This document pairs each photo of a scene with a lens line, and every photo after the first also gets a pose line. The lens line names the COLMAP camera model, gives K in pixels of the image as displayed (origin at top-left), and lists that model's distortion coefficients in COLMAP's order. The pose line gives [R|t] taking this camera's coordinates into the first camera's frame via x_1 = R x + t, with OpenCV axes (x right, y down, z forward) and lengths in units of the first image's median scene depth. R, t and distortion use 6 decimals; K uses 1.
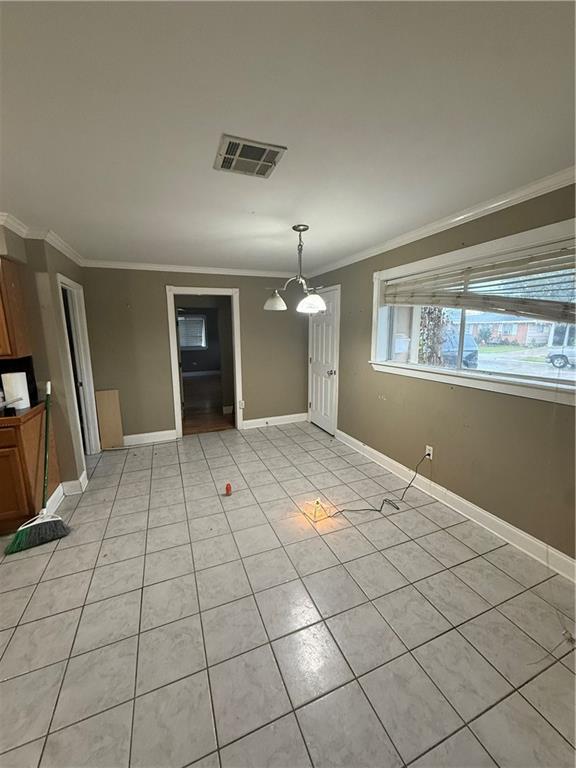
lens RADIAL K [[305.1, 0, 289.6], [0, 305.1, 383.3], [0, 0, 1]] dist [0.001625, -0.000059]
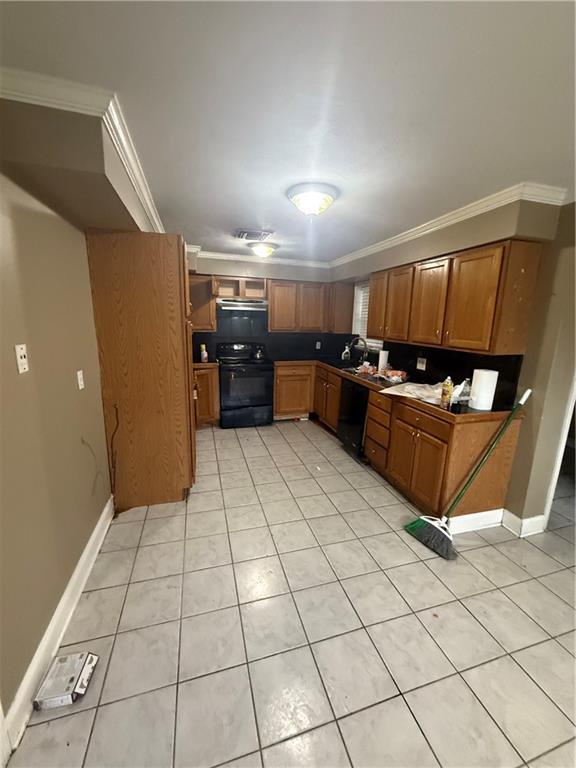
lens RADIAL K [[305.1, 0, 289.1], [0, 305.1, 384.1], [0, 0, 1]] dist [0.001625, -0.000059]
pose [[-0.095824, 0.216759, -0.971511, 0.055915], [-0.195123, 0.952976, 0.231870, -0.096483], [0.976087, 0.211782, -0.049023, 0.499657]]
